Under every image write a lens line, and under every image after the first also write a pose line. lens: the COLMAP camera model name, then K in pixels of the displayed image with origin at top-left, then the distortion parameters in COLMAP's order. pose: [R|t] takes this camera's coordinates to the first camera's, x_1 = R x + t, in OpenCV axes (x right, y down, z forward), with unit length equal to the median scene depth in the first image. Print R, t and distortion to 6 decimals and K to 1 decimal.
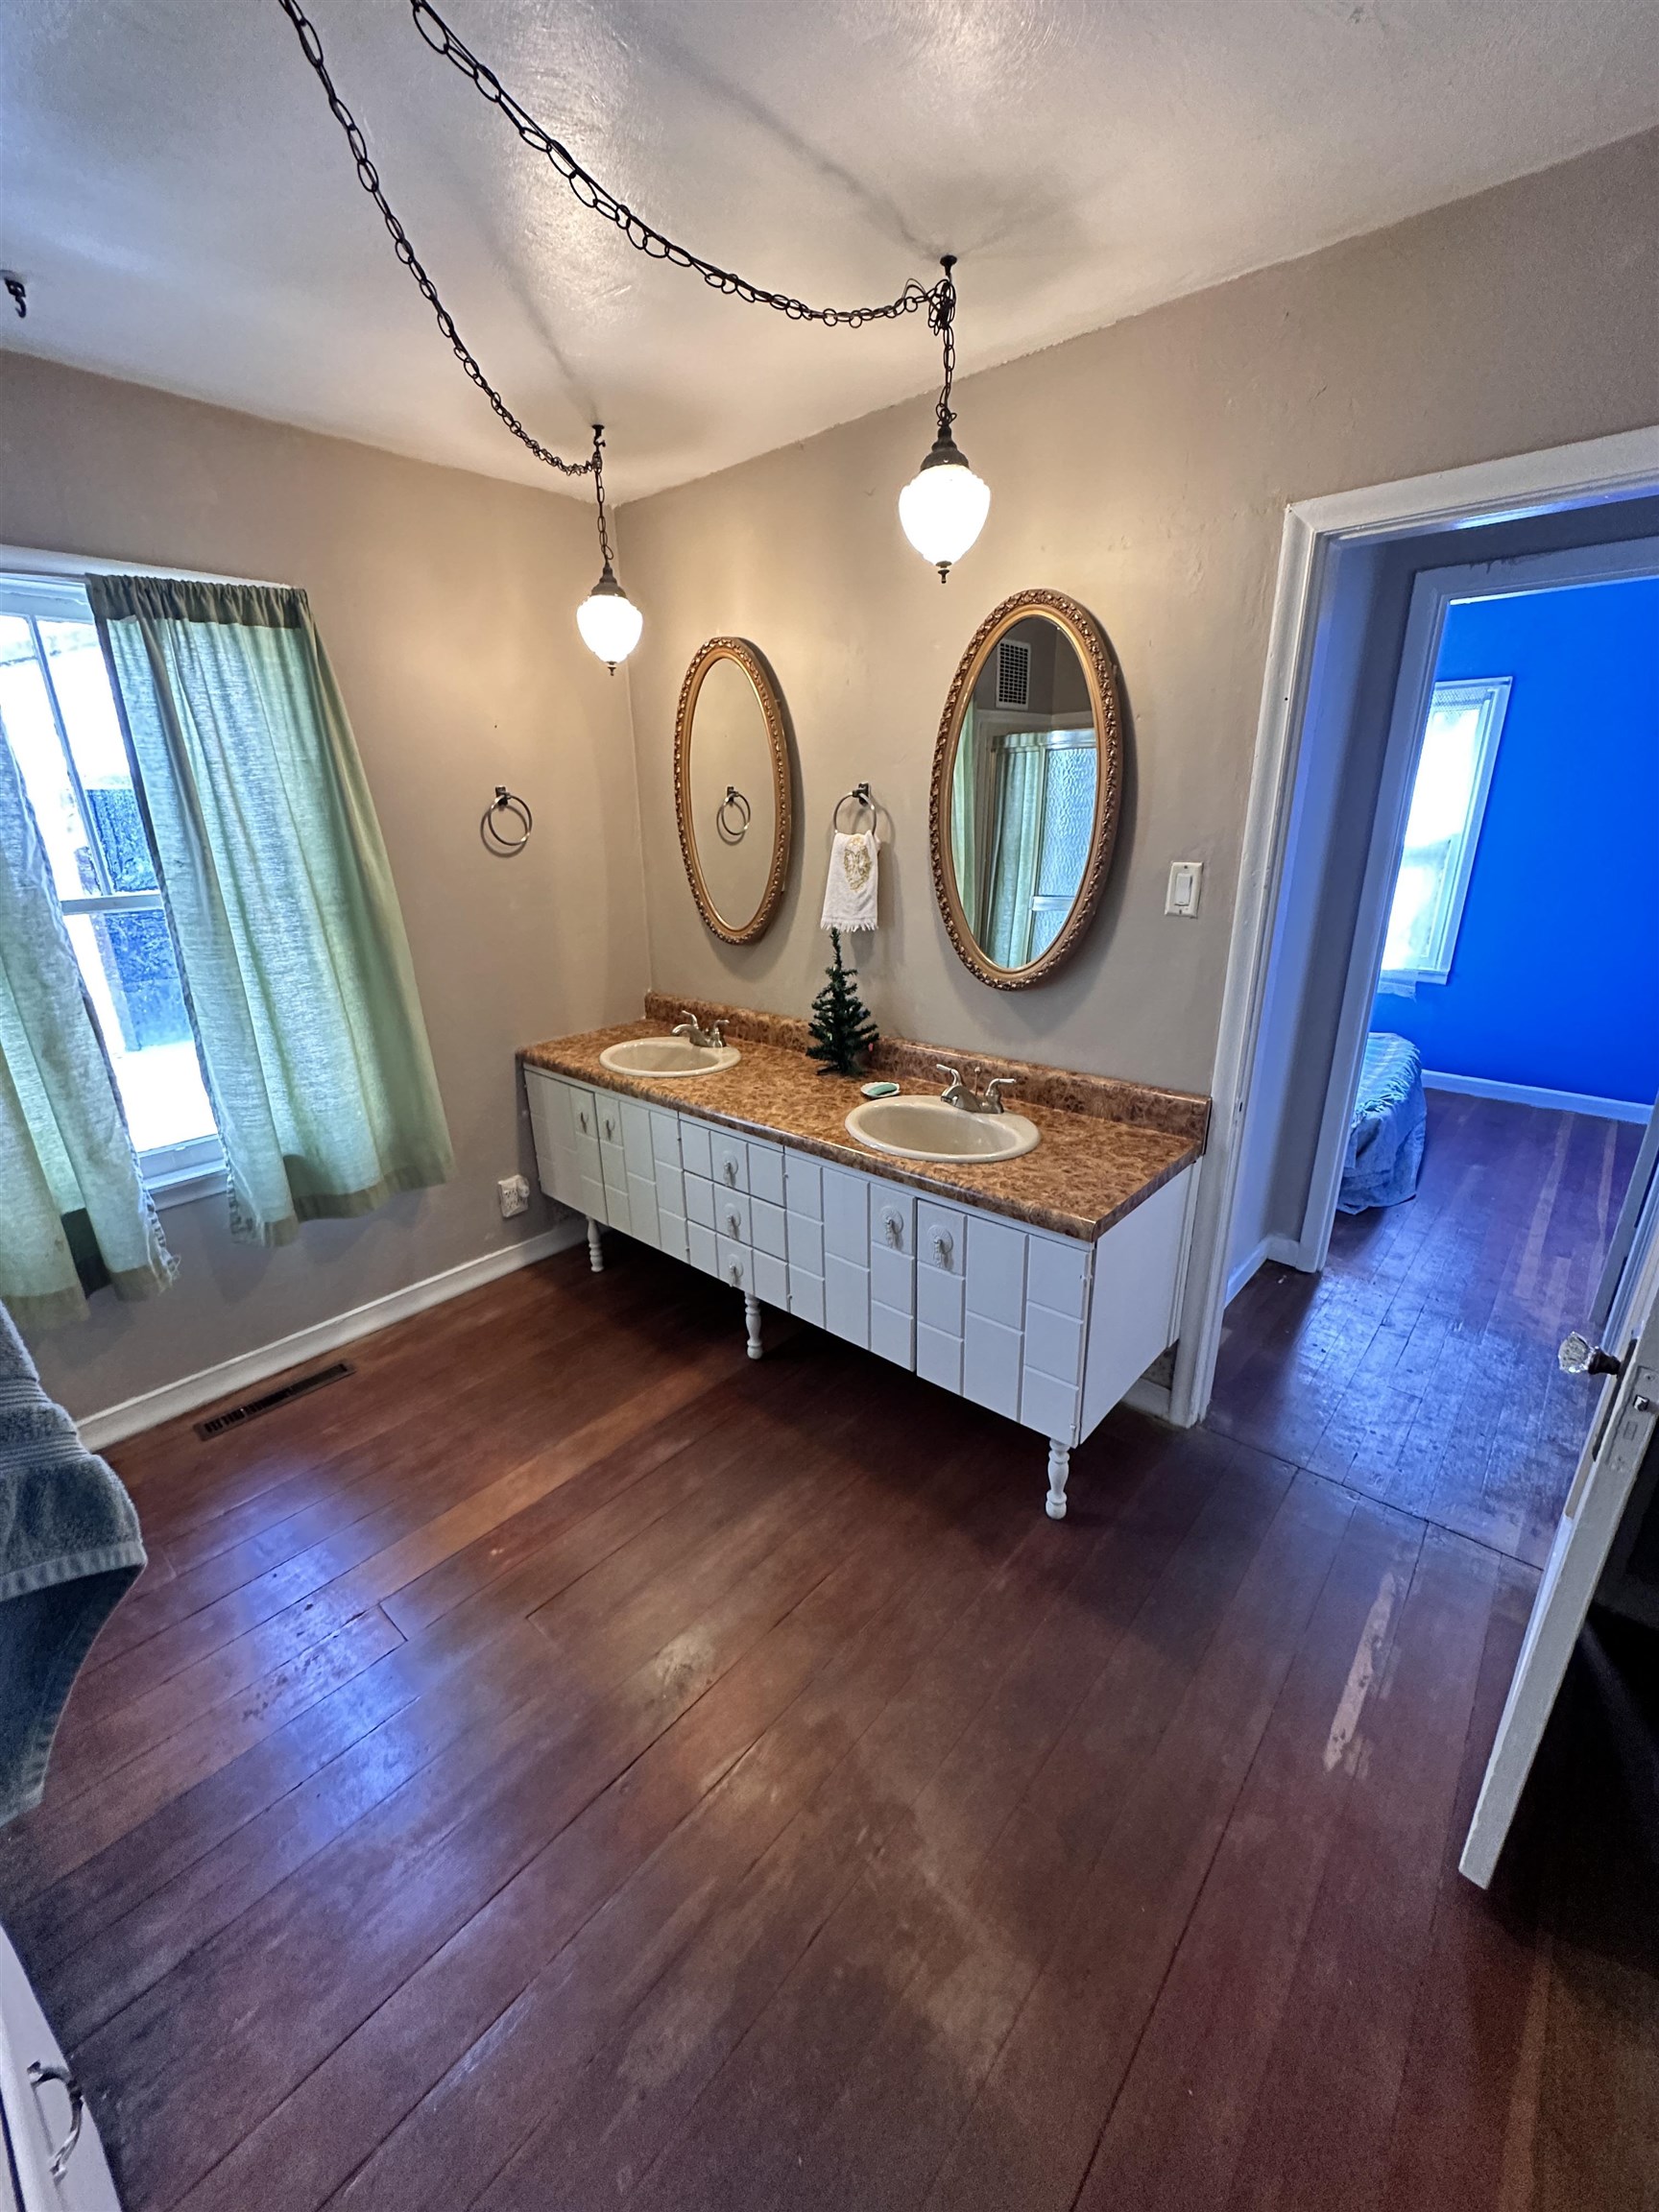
lens RADIAL K [[880.6, 0, 829.2], [0, 880.6, 1111.9], [0, 0, 1]] dist [-0.004445, 0.000408]
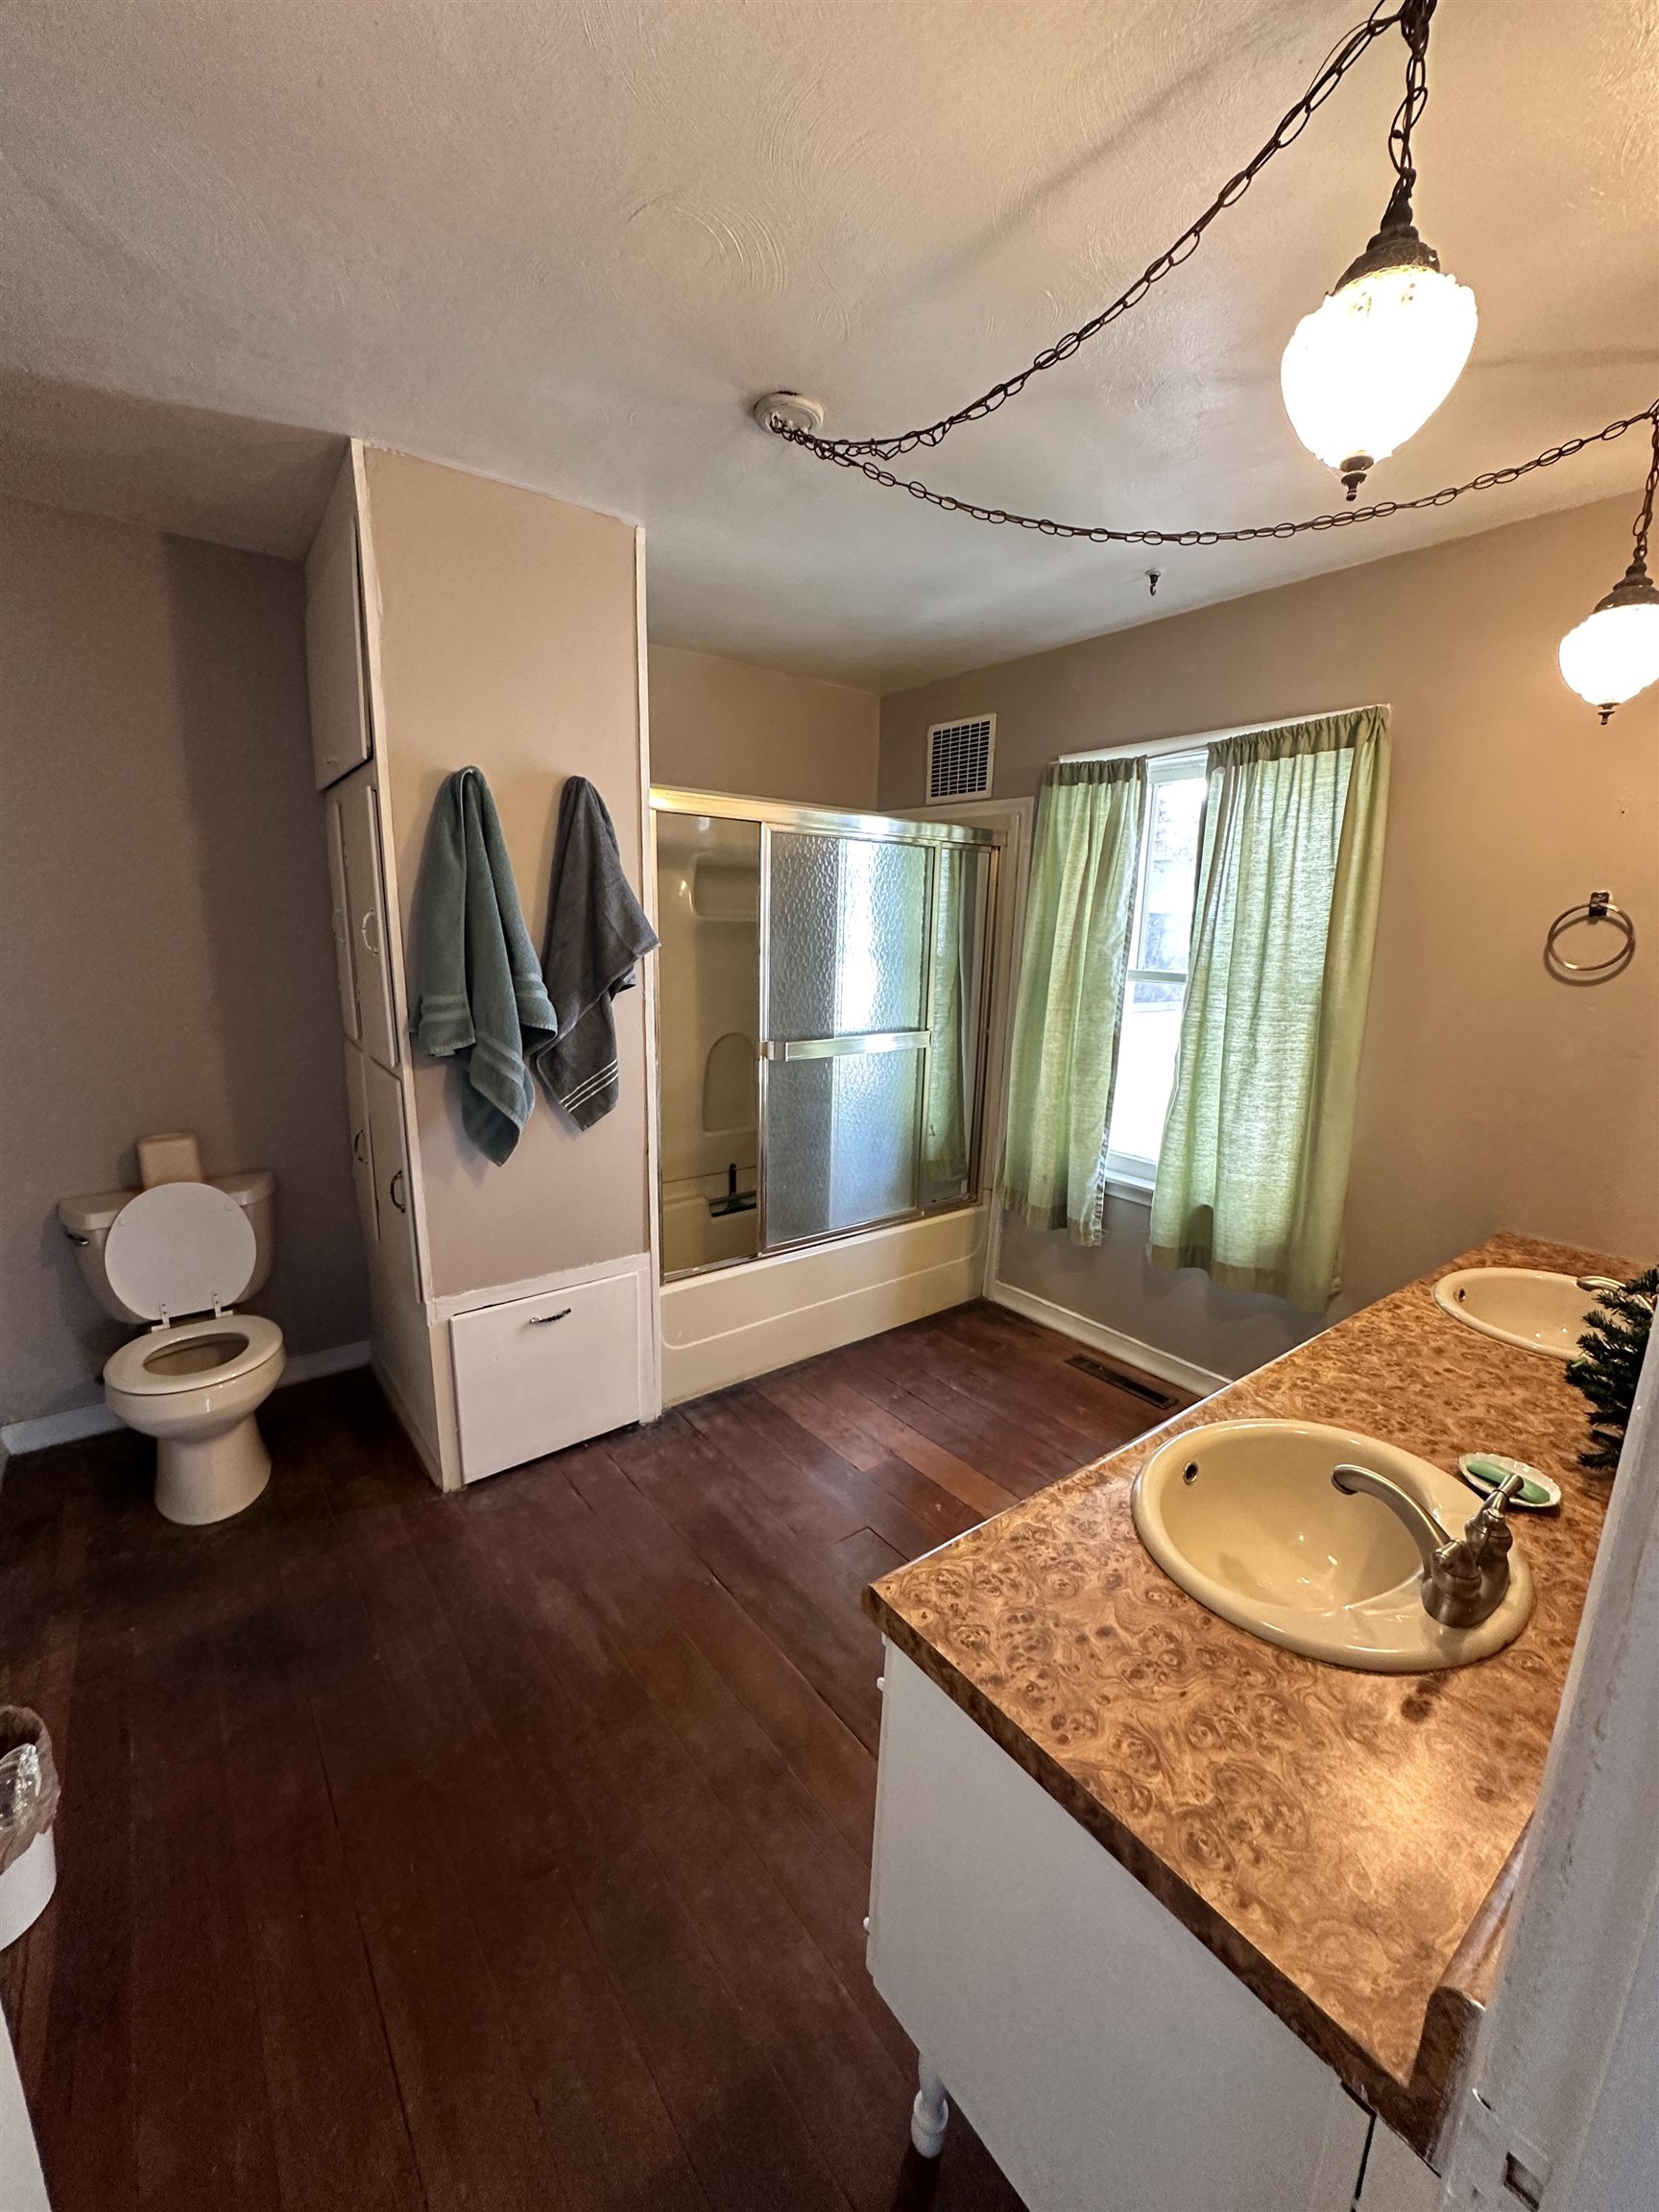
lens RADIAL K [[880.6, 0, 830.3], [0, 880.6, 1112.6], [0, 0, 1]] dist [-0.004445, 0.000408]
pose [[-0.190804, 0.221678, -0.956270, 0.587750], [-0.346740, 0.896149, 0.276926, -0.226621], [0.918349, 0.384415, -0.094124, 0.673815]]
